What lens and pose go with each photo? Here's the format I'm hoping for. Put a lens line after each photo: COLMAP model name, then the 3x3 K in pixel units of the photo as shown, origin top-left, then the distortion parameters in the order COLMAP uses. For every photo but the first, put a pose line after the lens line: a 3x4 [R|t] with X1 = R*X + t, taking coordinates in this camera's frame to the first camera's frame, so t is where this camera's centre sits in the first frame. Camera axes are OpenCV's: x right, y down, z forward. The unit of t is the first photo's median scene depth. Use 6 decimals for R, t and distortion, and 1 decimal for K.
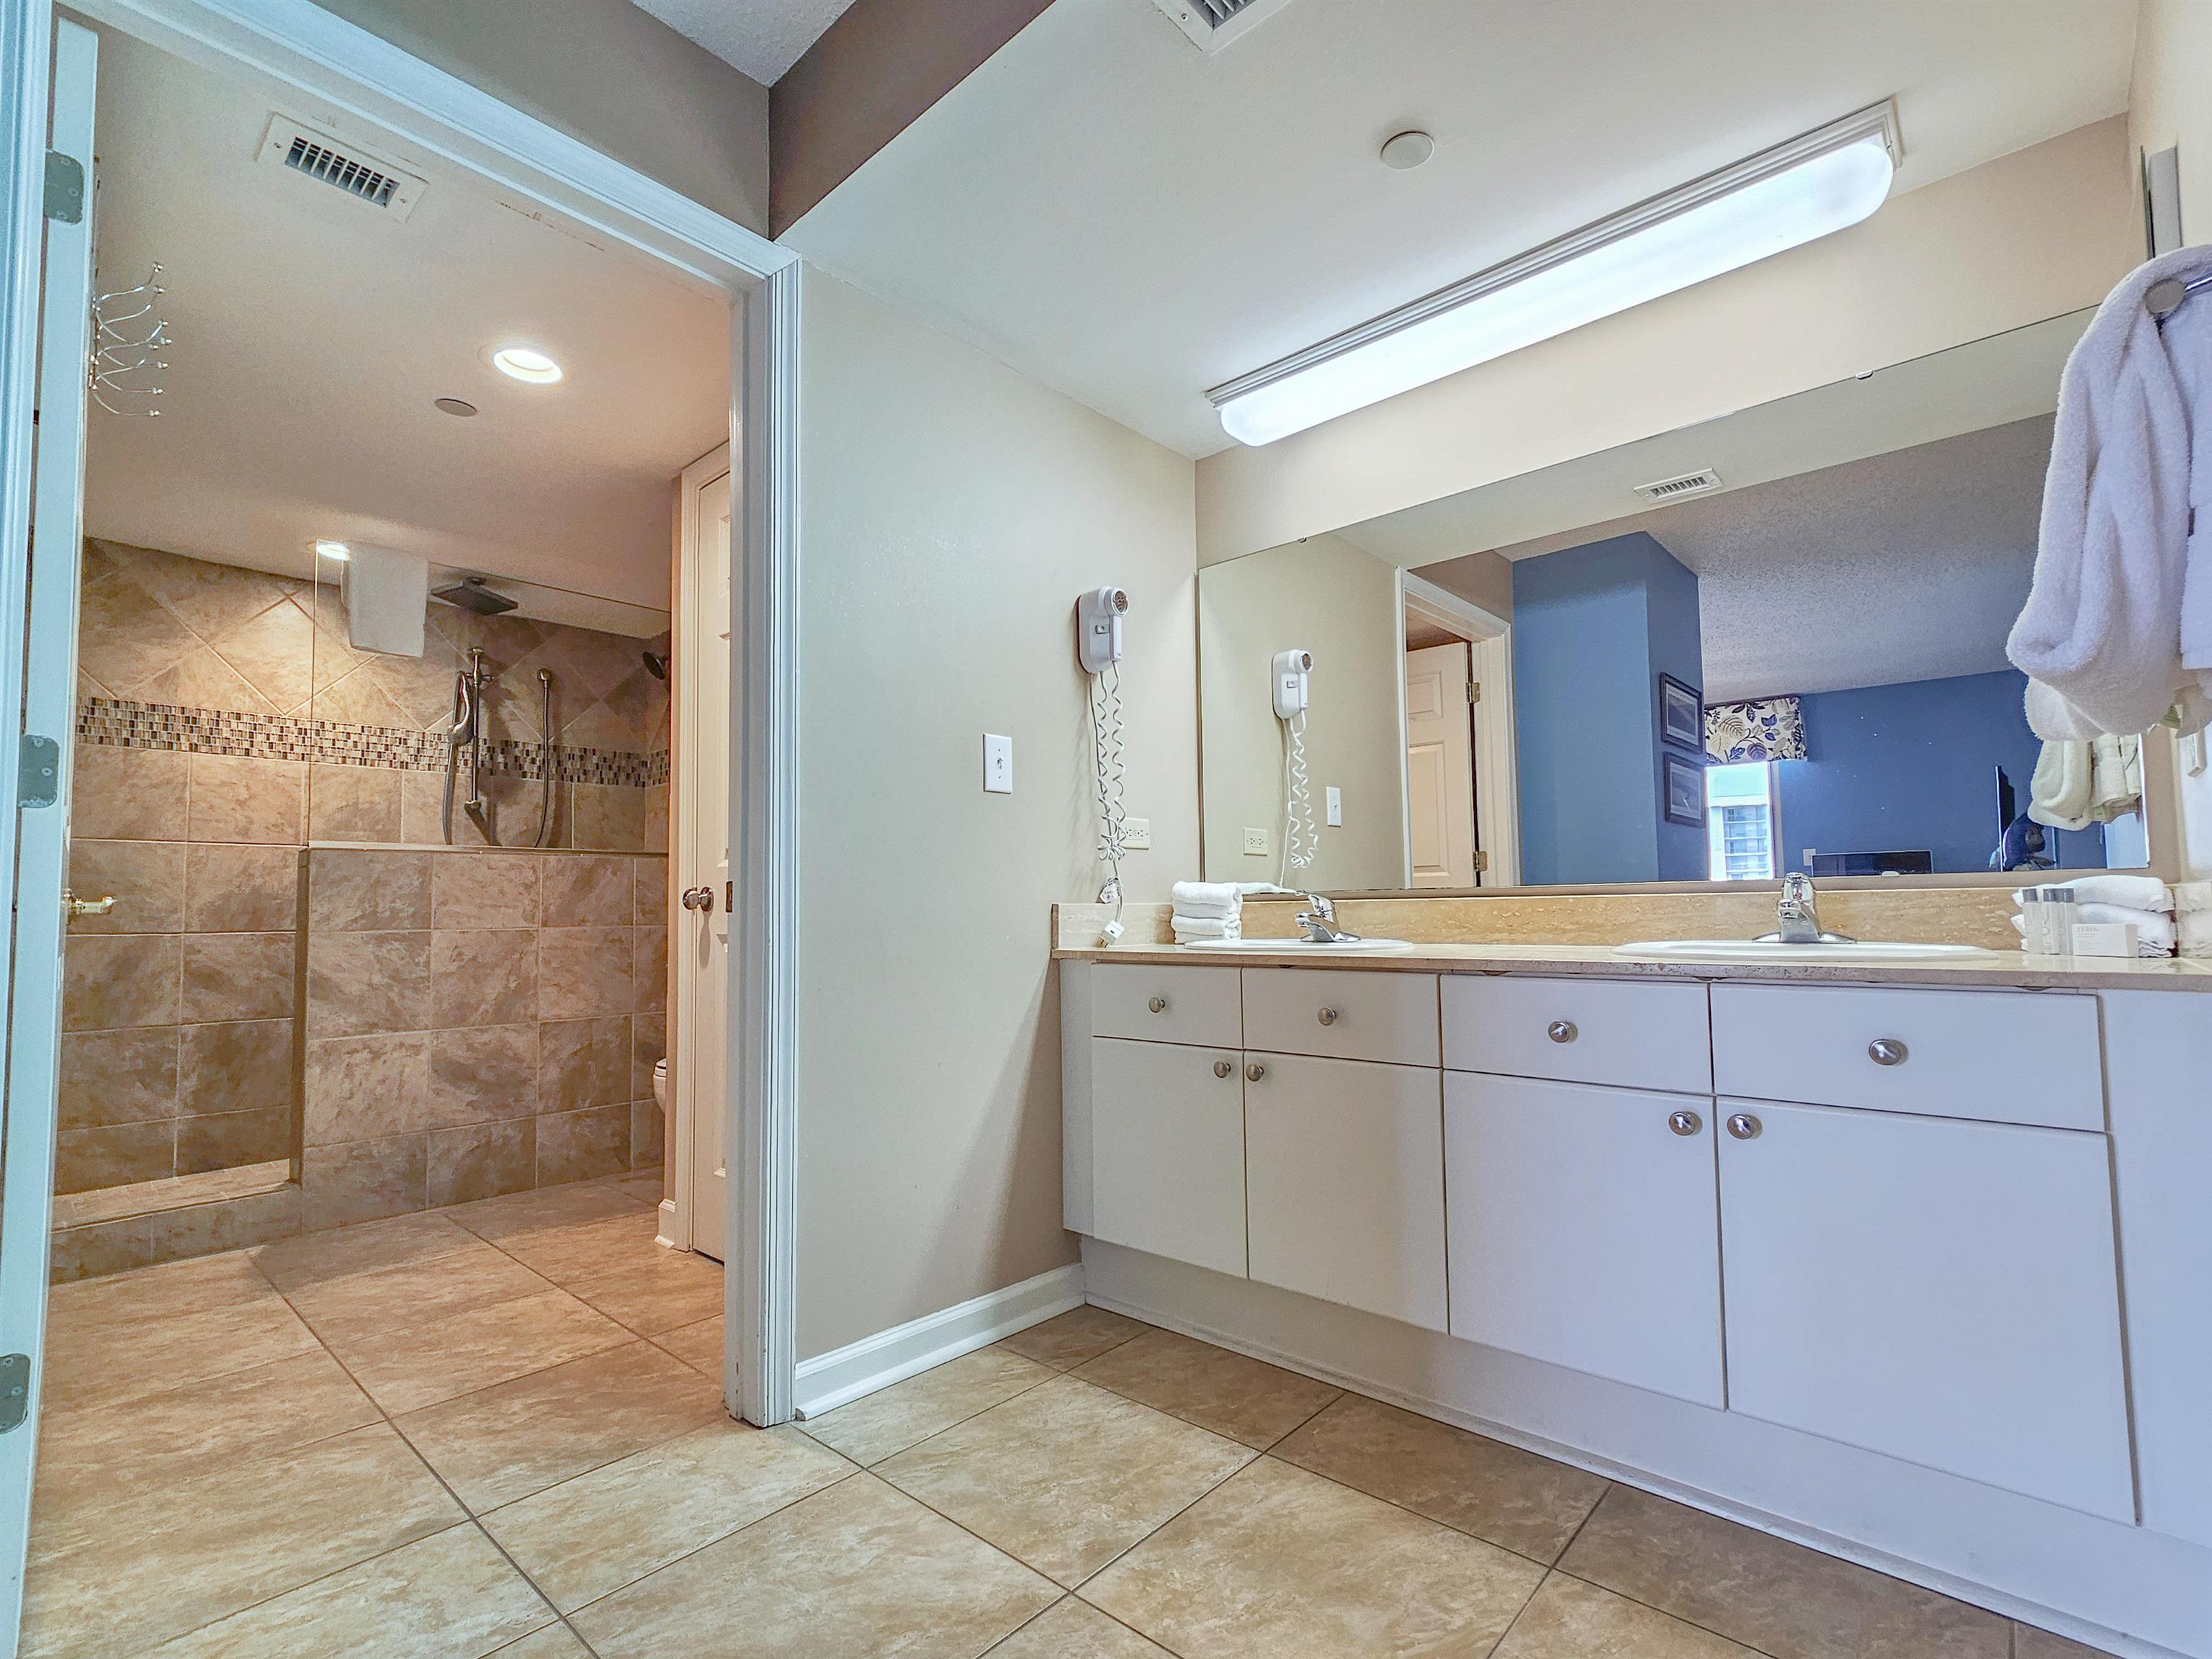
lens RADIAL K [[1026.2, 0, 1106.7], [0, 1026.2, 847.5], [0, 0, 1]] dist [-0.004821, 0.003720]
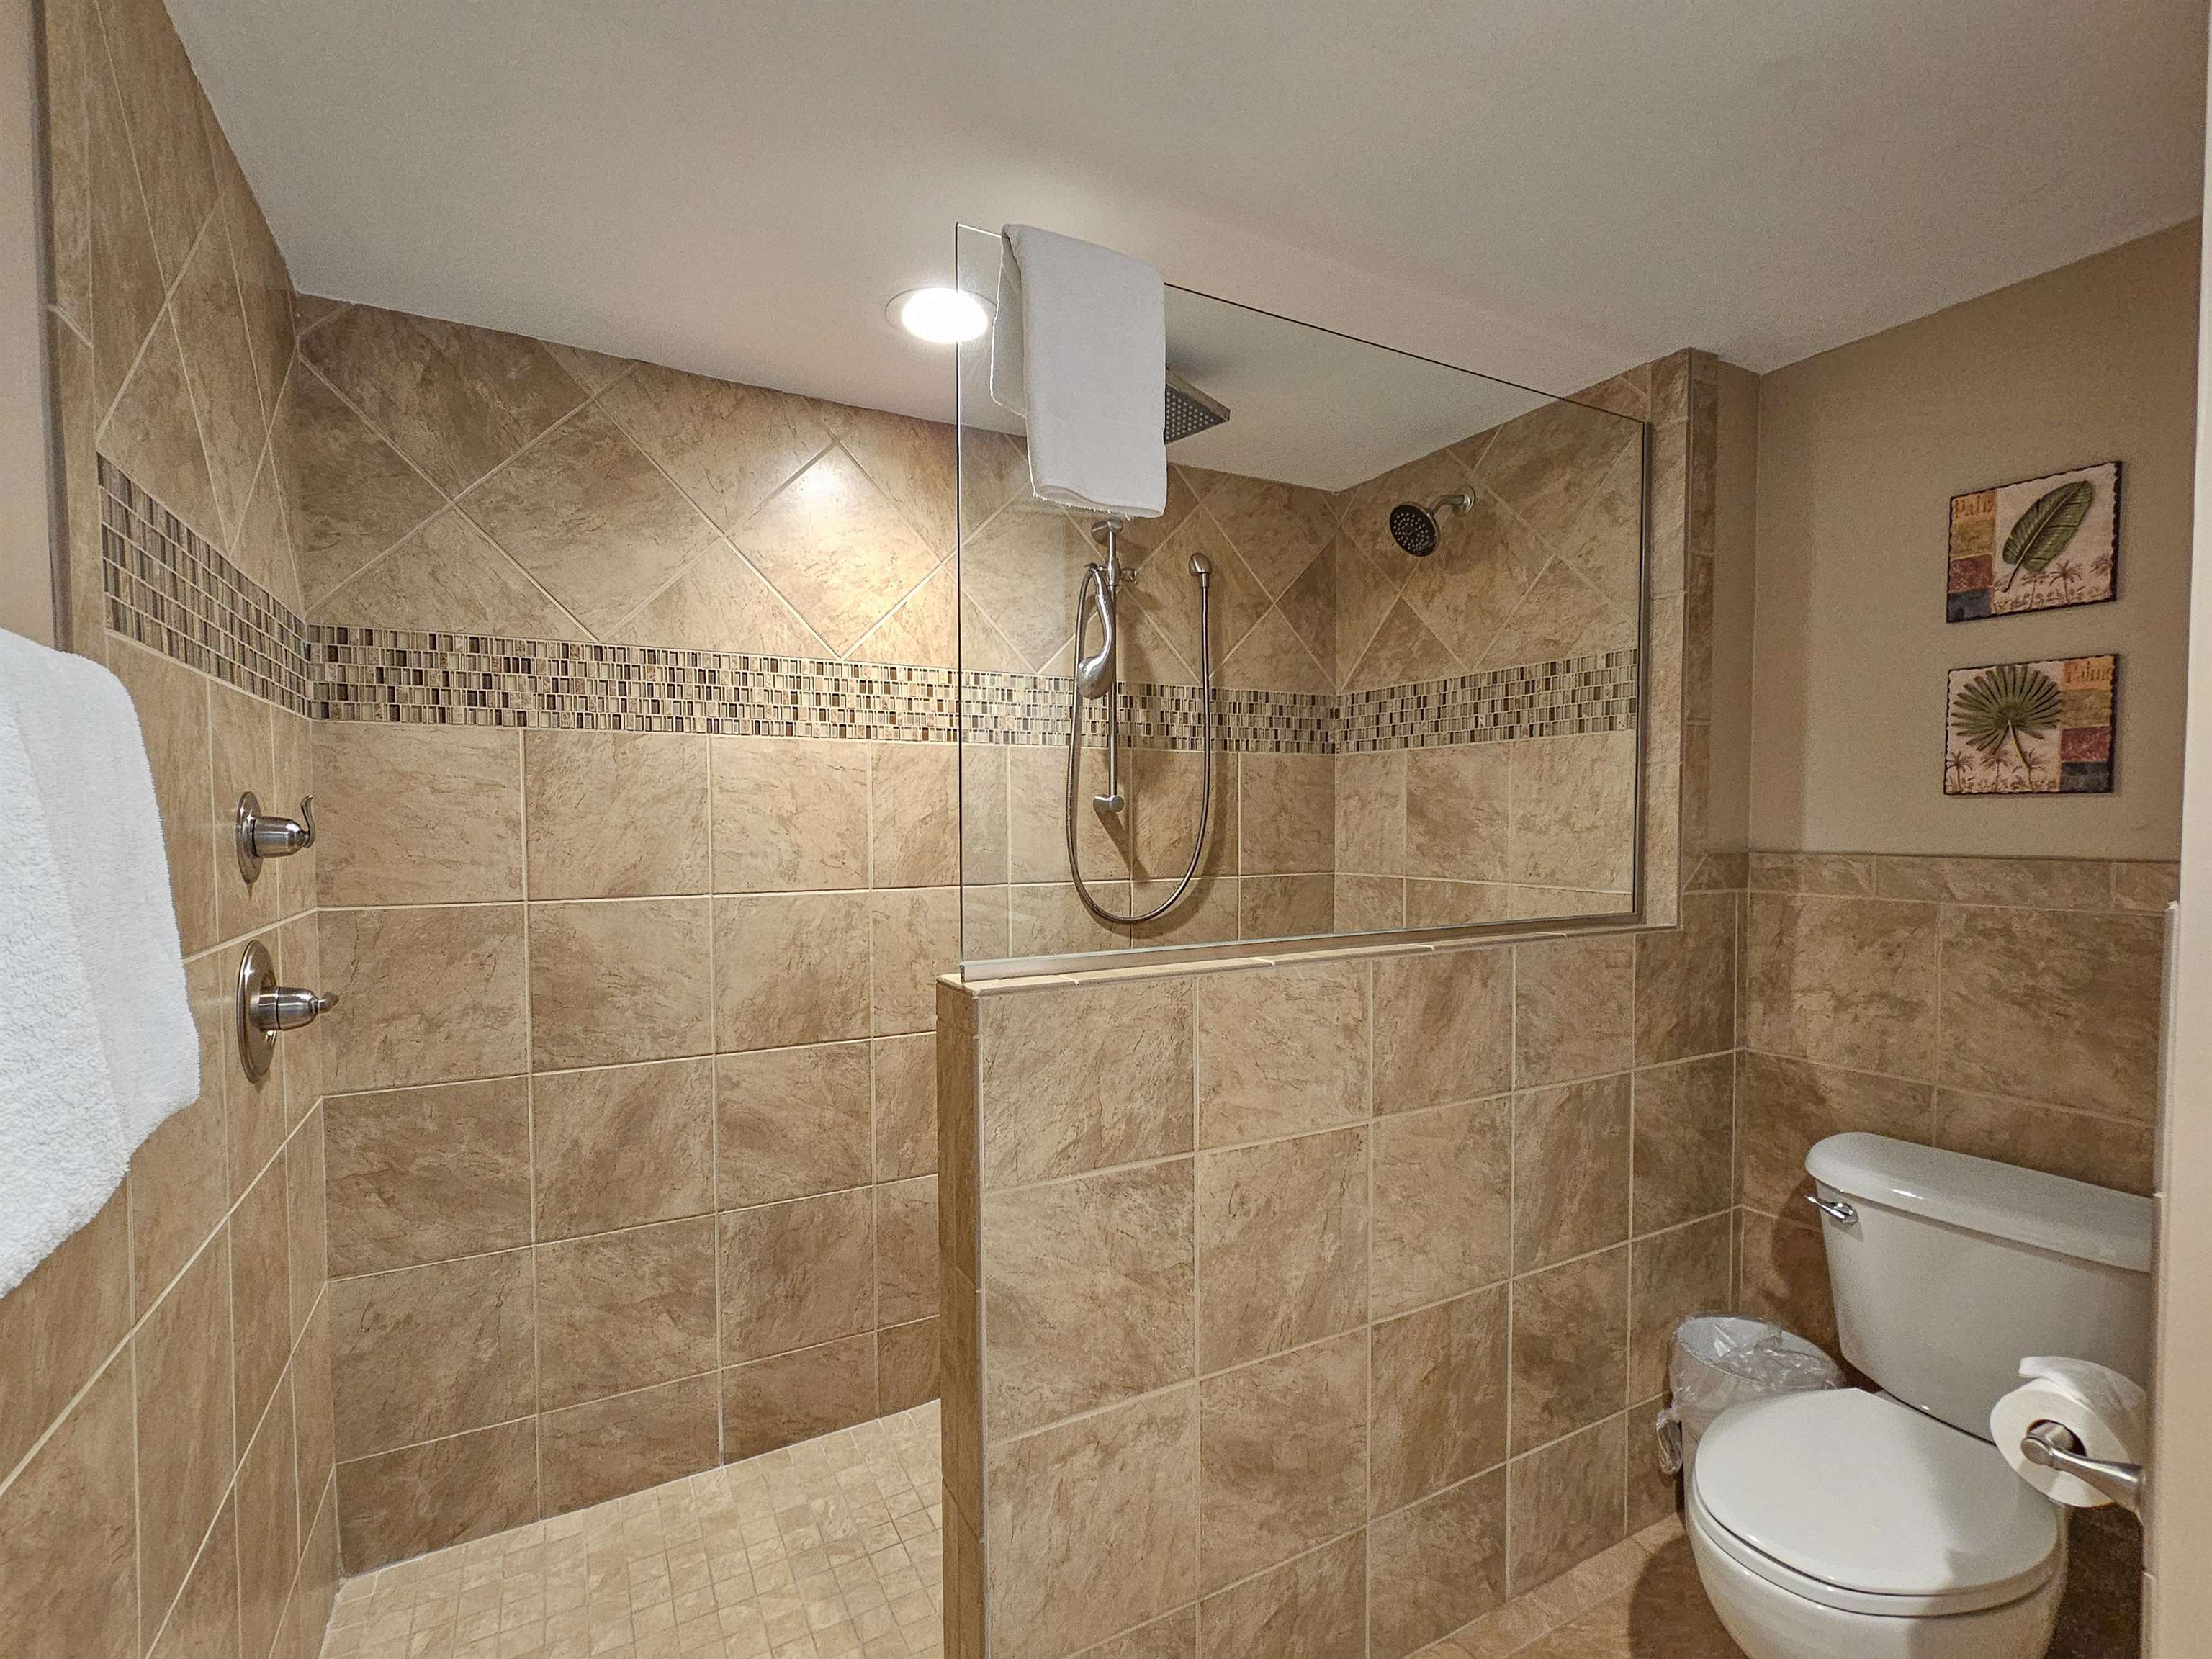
lens RADIAL K [[1034.5, 0, 1111.5], [0, 1034.5, 846.6], [0, 0, 1]] dist [-0.000346, -0.000831]
pose [[0.945403, 0.018124, -0.325399, -0.510741], [0.011305, 0.996028, 0.088320, -0.080411], [0.325708, -0.087176, 0.941443, 0.544854]]
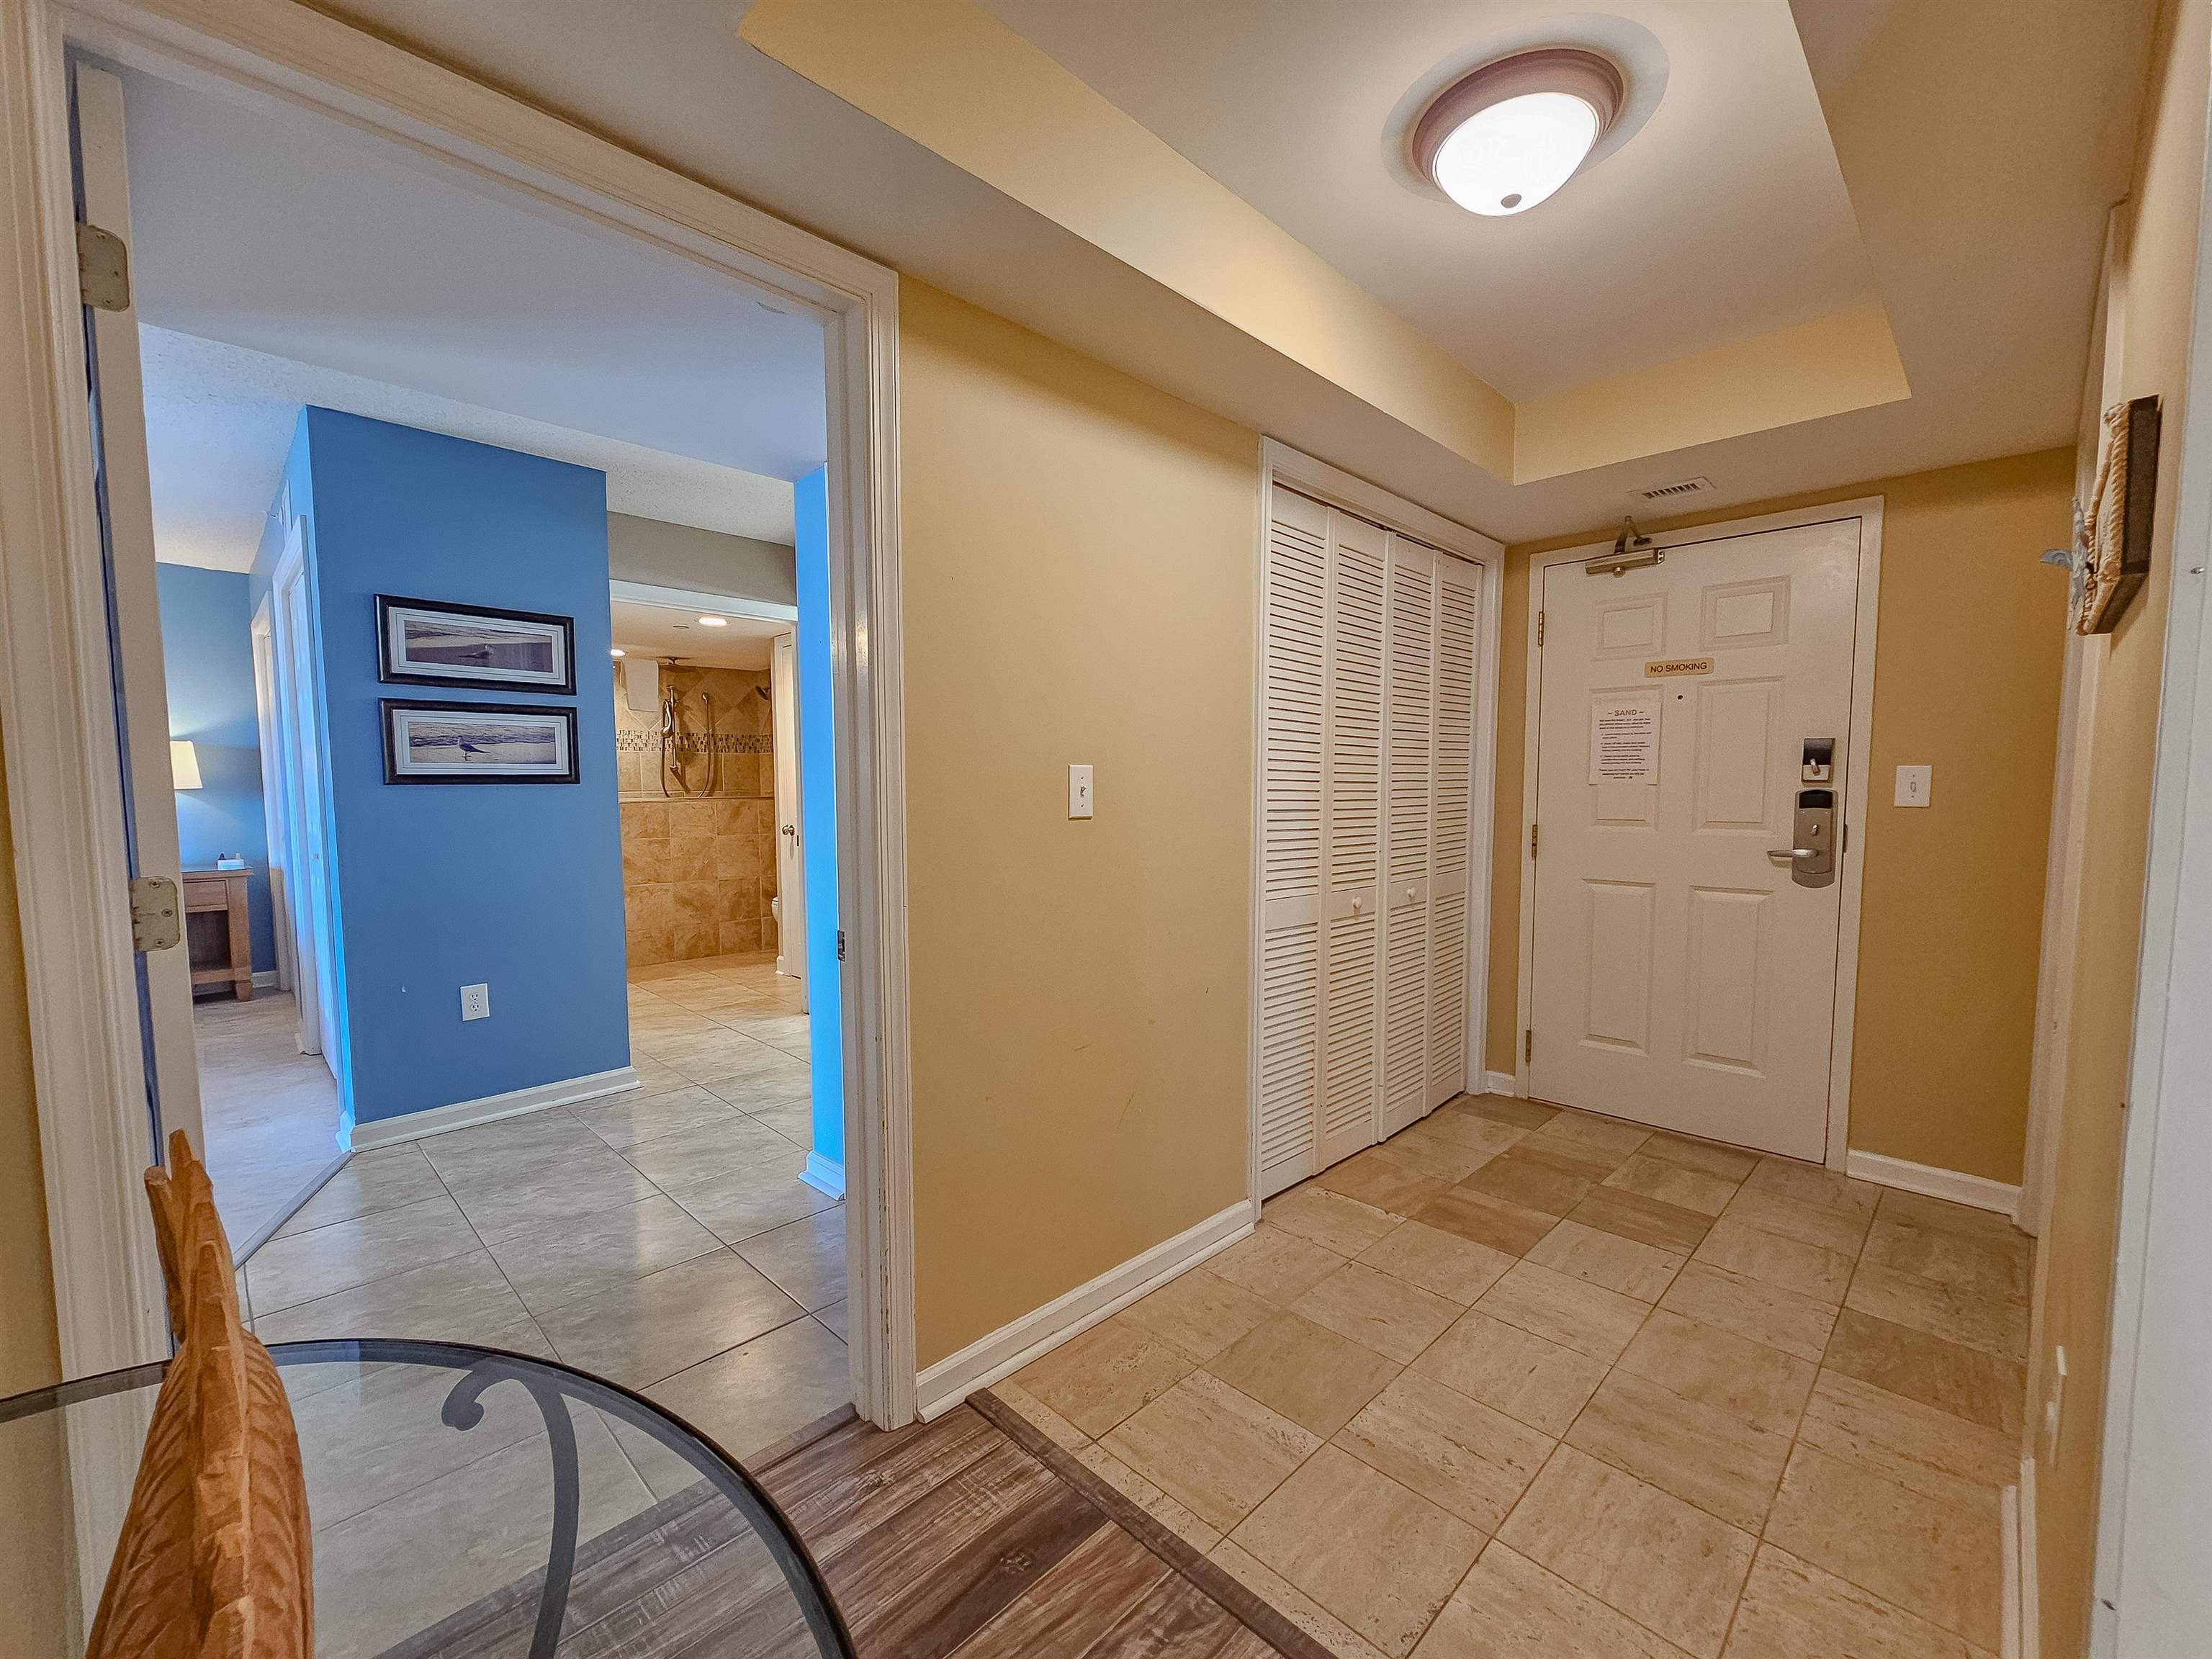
lens RADIAL K [[913.6, 0, 1104.3], [0, 913.6, 845.3], [0, 0, 1]] dist [-0.000847, 0.000387]
pose [[0.998469, 0.015777, -0.053017, 0.346256], [-0.008618, 0.991125, 0.132654, -0.158275], [0.054639, -0.131994, 0.989744, -0.822496]]
